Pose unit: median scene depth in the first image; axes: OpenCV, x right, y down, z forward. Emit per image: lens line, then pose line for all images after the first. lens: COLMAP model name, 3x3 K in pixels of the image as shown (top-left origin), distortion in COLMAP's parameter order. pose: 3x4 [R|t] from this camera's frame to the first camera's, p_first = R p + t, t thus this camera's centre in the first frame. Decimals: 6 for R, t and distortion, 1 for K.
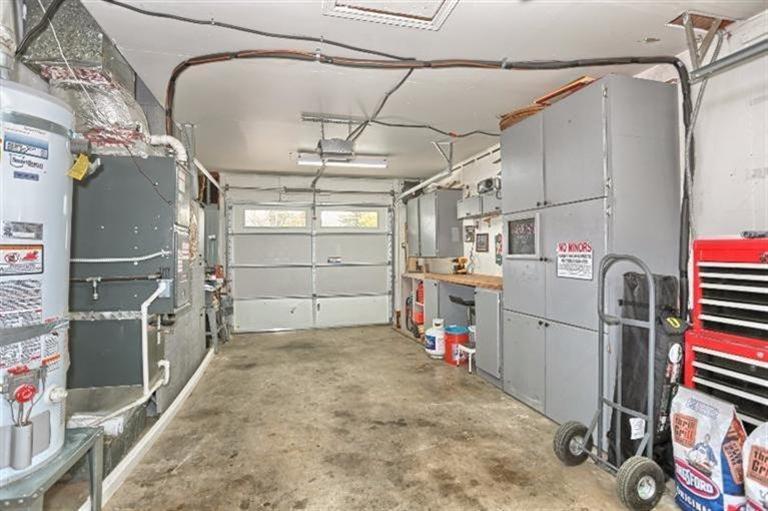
lens RADIAL K [[409.2, 0, 386.8], [0, 409.2, 253.3], [0, 0, 1]] dist [0.000868, 0.000473]
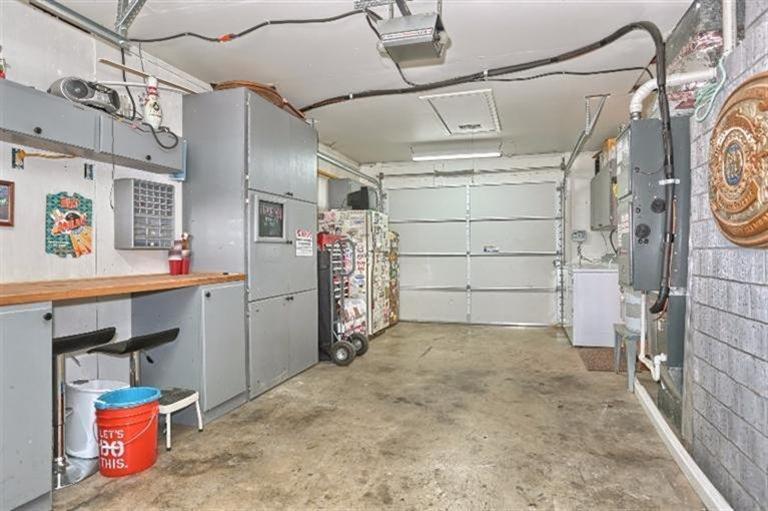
lens RADIAL K [[484.3, 0, 386.2], [0, 484.3, 254.0], [0, 0, 1]] dist [-0.033950, 0.001187]
pose [[-0.861334, 0.016280, 0.507778, -0.523973], [0.018900, 0.999821, 0.000004, 0.050431], [-0.507687, 0.009600, -0.861488, 1.957154]]
